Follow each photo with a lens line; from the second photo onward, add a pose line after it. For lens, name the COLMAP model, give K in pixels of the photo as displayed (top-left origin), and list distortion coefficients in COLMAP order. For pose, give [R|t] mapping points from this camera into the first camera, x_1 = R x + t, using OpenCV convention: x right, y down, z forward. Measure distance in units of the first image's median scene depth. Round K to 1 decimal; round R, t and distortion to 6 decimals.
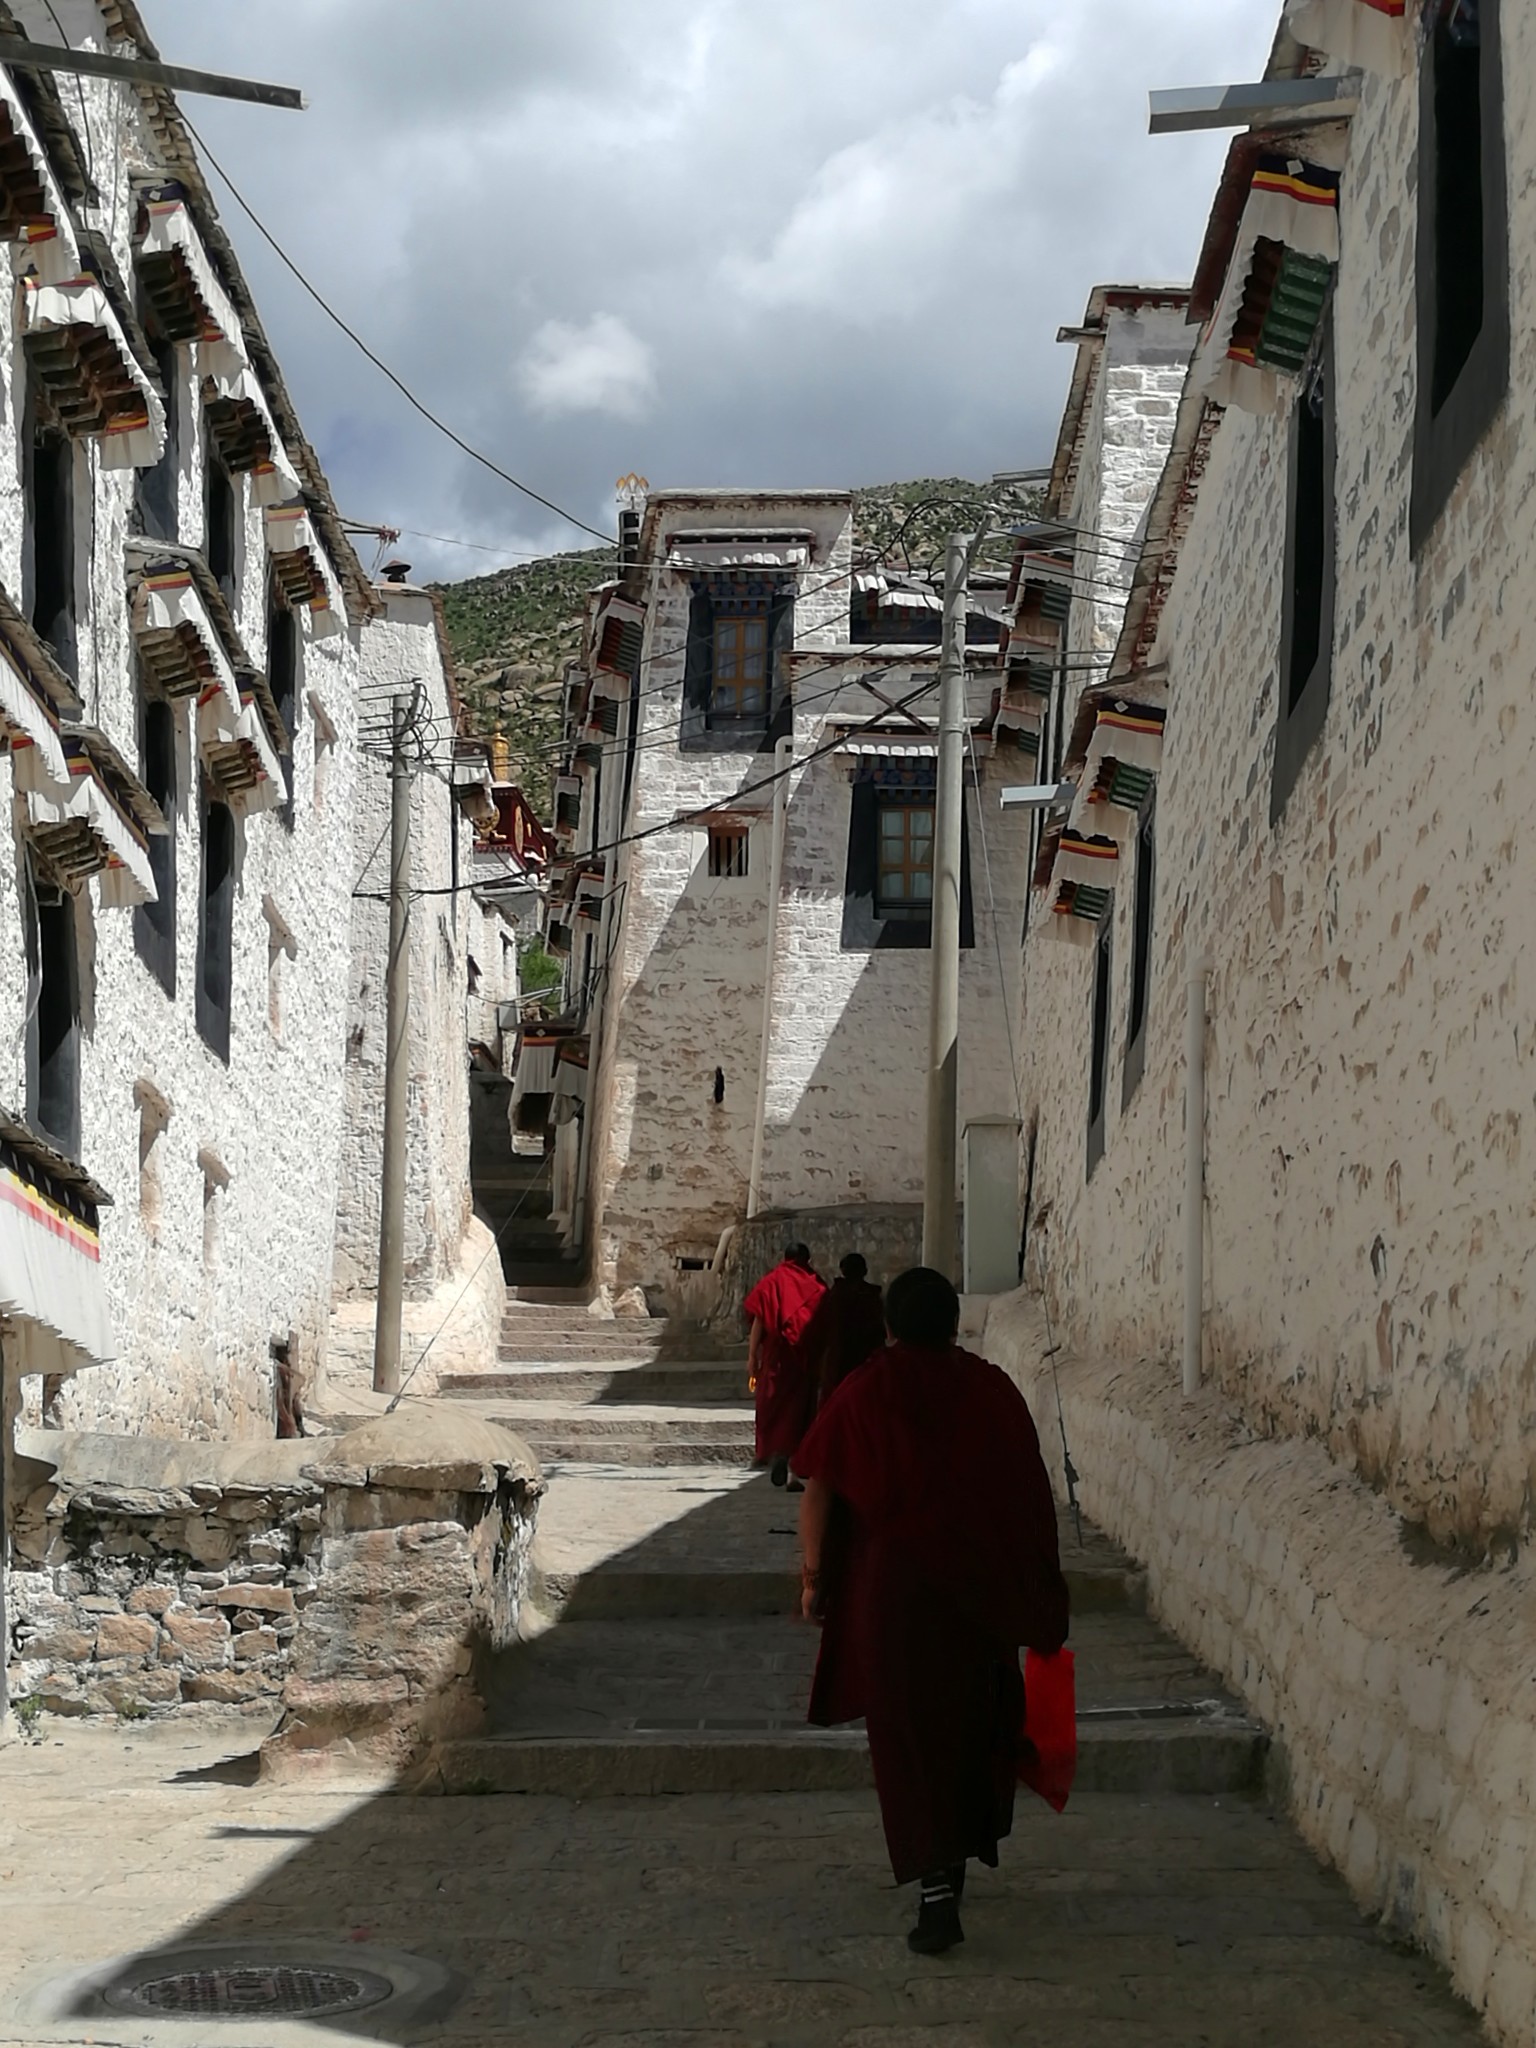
lens RADIAL K [[3155.5, 0, 768.0], [0, 3155.5, 1024.0], [0, 0, 1]] dist [0.262732, -1.543659]
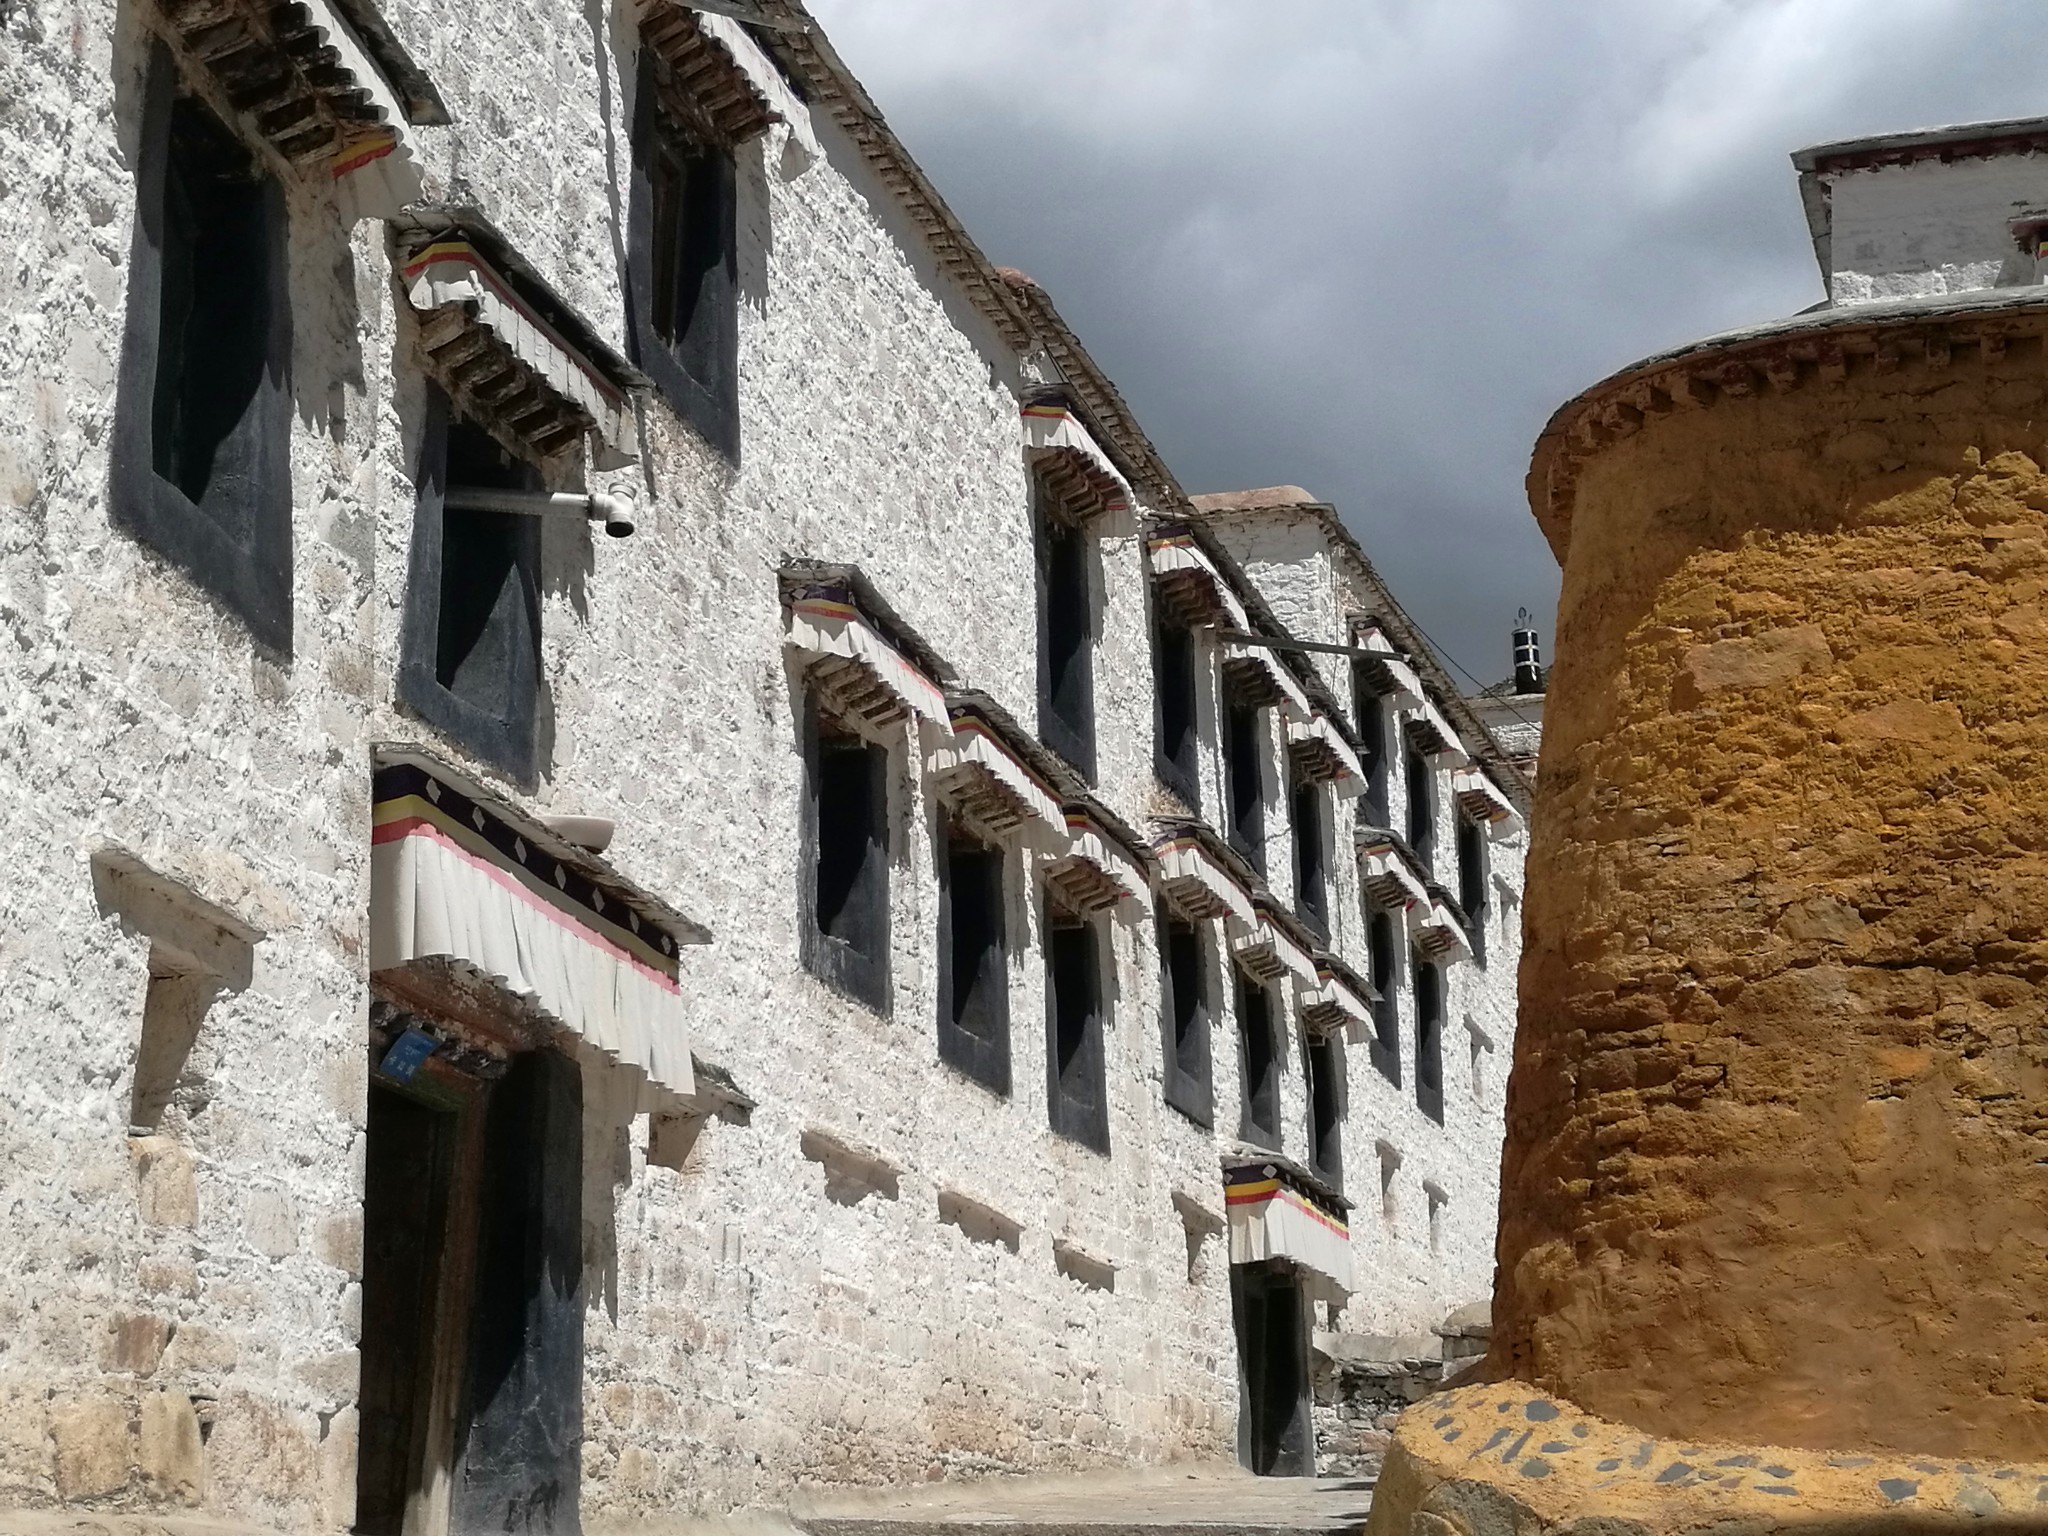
lens RADIAL K [[2982.6, 0, 1024.0], [0, 2982.6, 768.0], [0, 0, 1]] dist [0.199378, -0.842044]
pose [[0.940611, -0.076335, -0.330793, 0.170290], [0.043768, 0.993528, -0.104817, -0.020145], [0.336653, 0.084113, 0.937864, -0.591555]]
